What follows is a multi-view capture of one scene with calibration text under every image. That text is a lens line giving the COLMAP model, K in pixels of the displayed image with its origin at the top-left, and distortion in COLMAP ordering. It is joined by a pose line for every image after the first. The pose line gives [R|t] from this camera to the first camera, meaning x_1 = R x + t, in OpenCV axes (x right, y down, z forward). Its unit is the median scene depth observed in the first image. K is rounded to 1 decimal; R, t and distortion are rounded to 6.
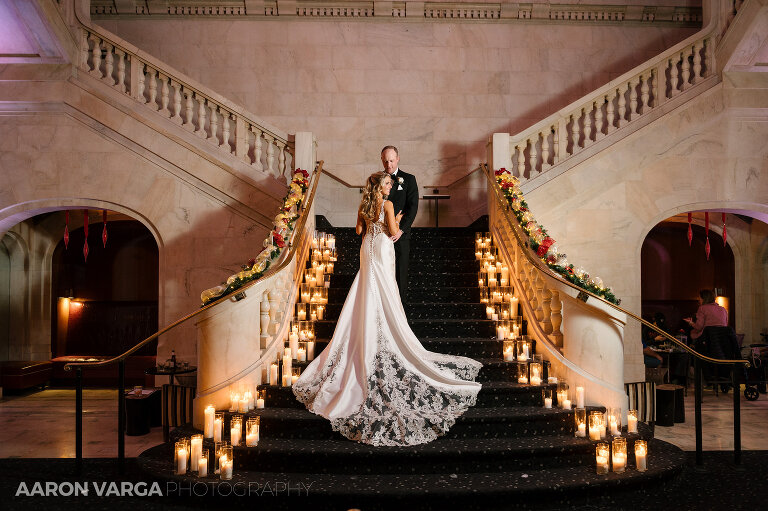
lens RADIAL K [[564.5, 0, 398.5], [0, 564.5, 273.4], [0, 0, 1]] dist [-0.012022, -0.004546]
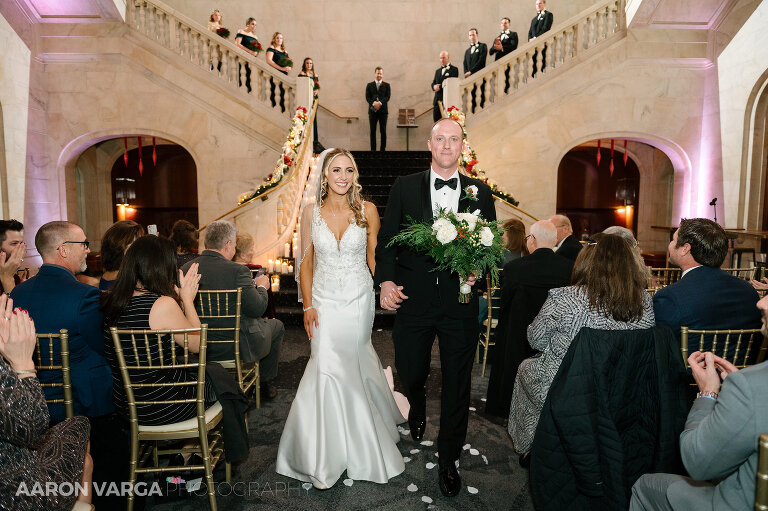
lens RADIAL K [[522.2, 0, 384.0], [0, 522.2, 255.5], [0, 0, 1]] dist [-0.011730, -0.002494]
pose [[0.999929, 0.004648, -0.010930, 0.037313], [-0.003278, 0.992505, 0.122162, 0.013938], [0.011416, -0.122118, 0.992450, -0.263883]]
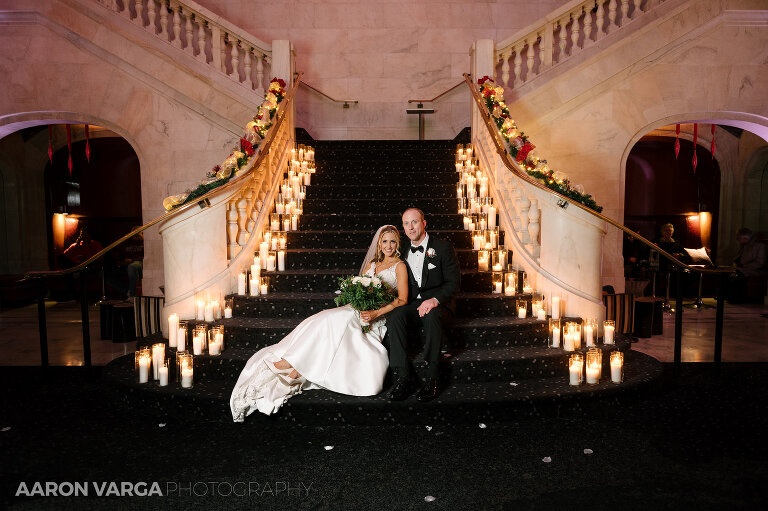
lens RADIAL K [[522.2, 0, 384.0], [0, 522.2, 255.5], [0, 0, 1]] dist [-0.011730, -0.002494]
pose [[0.999712, 0.000588, -0.023986, 0.032233], [0.002026, 0.994061, 0.108809, 0.021447], [0.023908, -0.108826, 0.993773, 0.073761]]
